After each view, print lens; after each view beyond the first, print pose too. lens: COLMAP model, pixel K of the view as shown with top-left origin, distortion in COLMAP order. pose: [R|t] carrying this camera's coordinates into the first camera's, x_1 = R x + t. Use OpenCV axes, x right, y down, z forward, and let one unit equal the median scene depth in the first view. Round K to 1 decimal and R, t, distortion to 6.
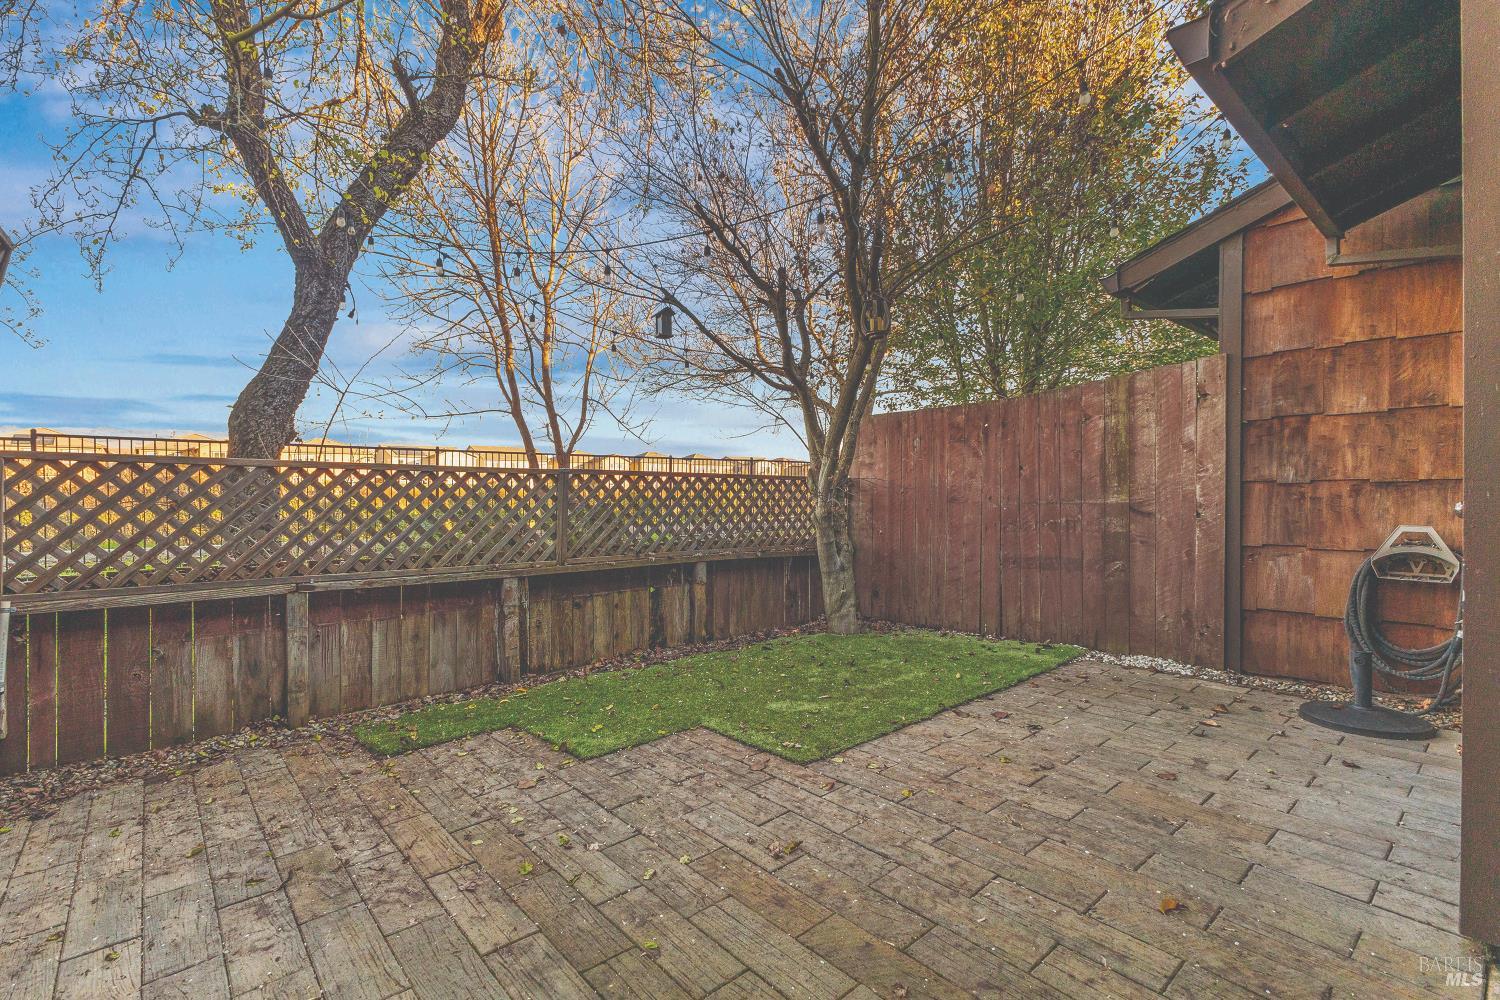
lens RADIAL K [[677.9, 0, 750.0], [0, 677.9, 500.0], [0, 0, 1]] dist [0.000178, 0.000015]
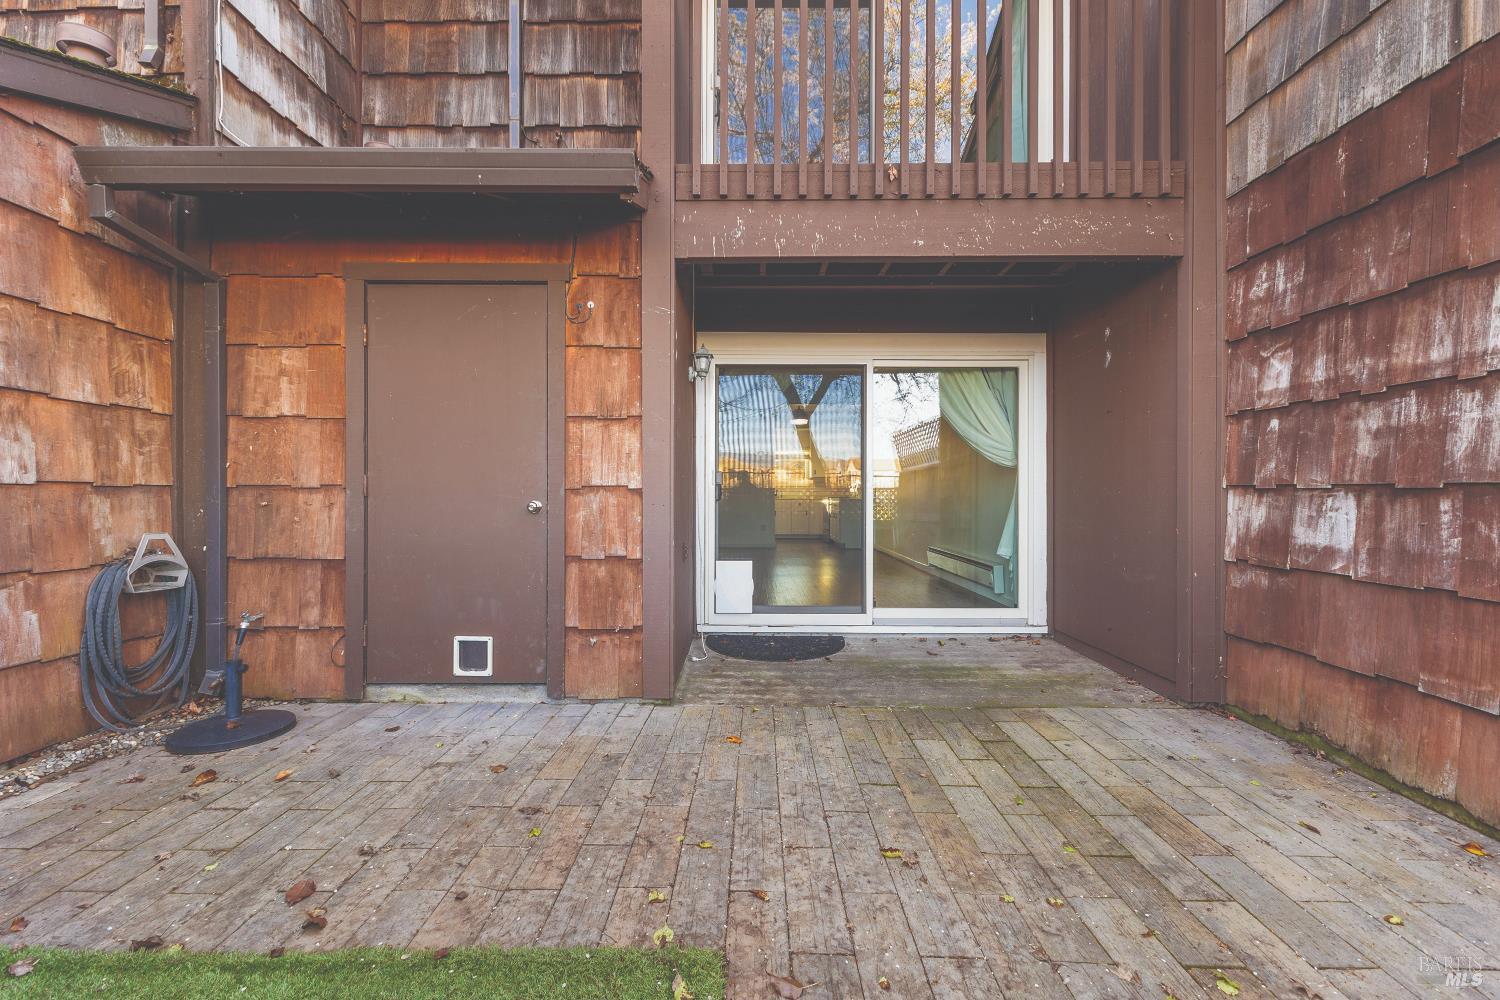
lens RADIAL K [[647.3, 0, 749.6], [0, 647.3, 486.5], [0, 0, 1]] dist [0.000830, -0.000154]
pose [[-0.739923, 0.021194, 0.672358, -0.335144], [0.014724, 0.999774, -0.015312, -0.000950], [-0.672531, -0.001430, -0.740068, 1.454018]]
